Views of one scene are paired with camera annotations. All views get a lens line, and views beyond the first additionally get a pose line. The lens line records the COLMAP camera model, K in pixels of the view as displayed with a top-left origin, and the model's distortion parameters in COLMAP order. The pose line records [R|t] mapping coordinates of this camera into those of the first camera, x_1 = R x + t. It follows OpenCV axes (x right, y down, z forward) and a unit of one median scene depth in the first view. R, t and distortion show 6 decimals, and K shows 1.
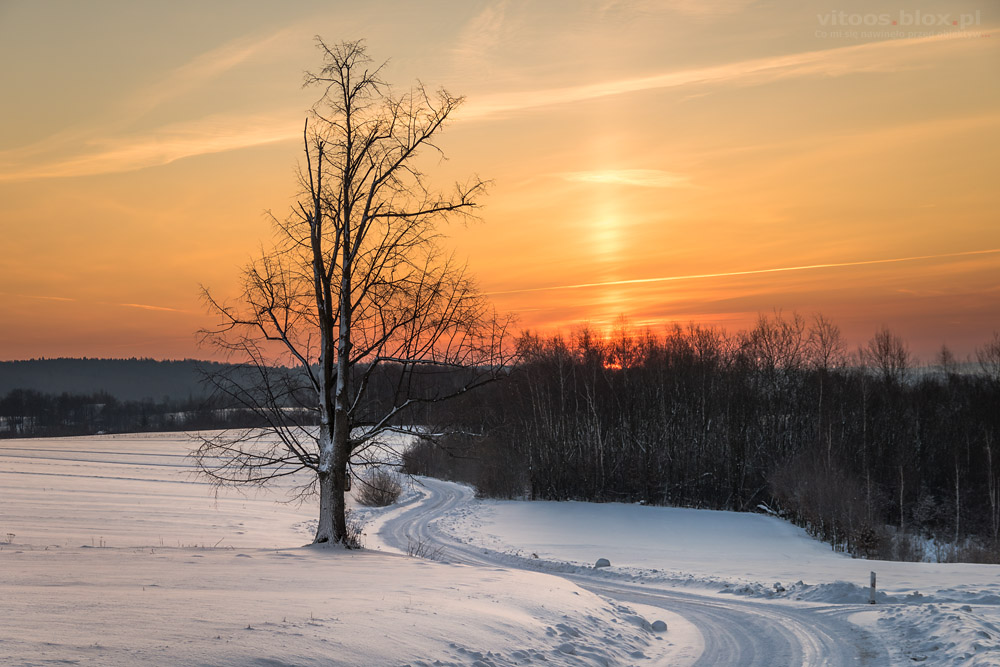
lens RADIAL K [[2345.2, 0, 499.7], [0, 2345.2, 332.4], [0, 0, 1]] dist [-0.004843, -0.450652]
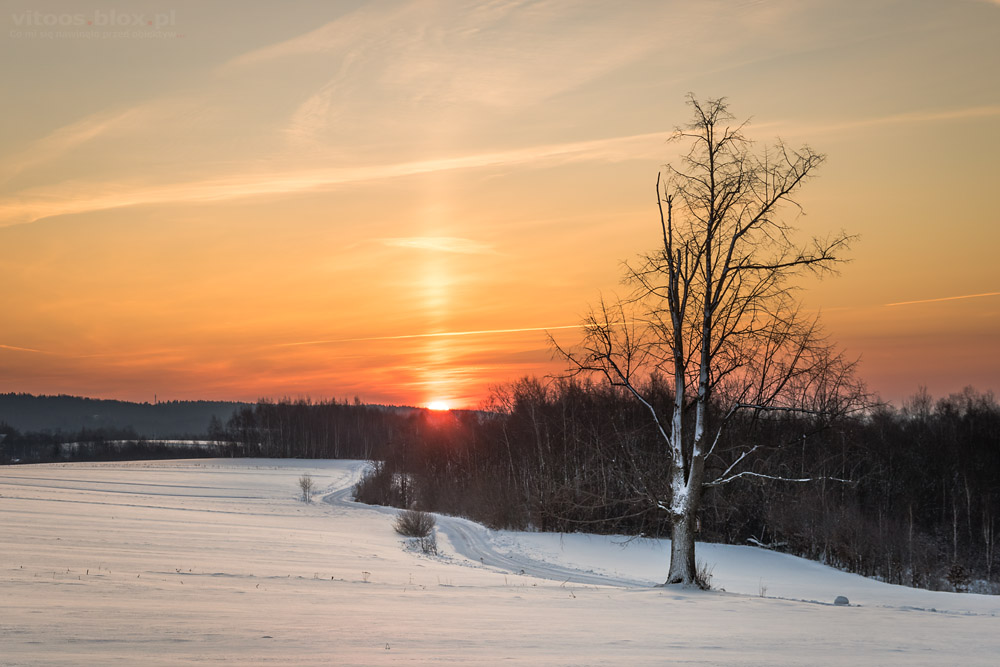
lens RADIAL K [[2019.0, 0, 500.0], [0, 2019.0, 333.5], [0, 0, 1]] dist [0.032877, 0.133322]
pose [[0.995335, 0.018745, 0.094638, -0.232713], [-0.016681, 0.999606, -0.022555, 0.001240], [-0.095024, 0.020872, 0.995256, 0.118260]]
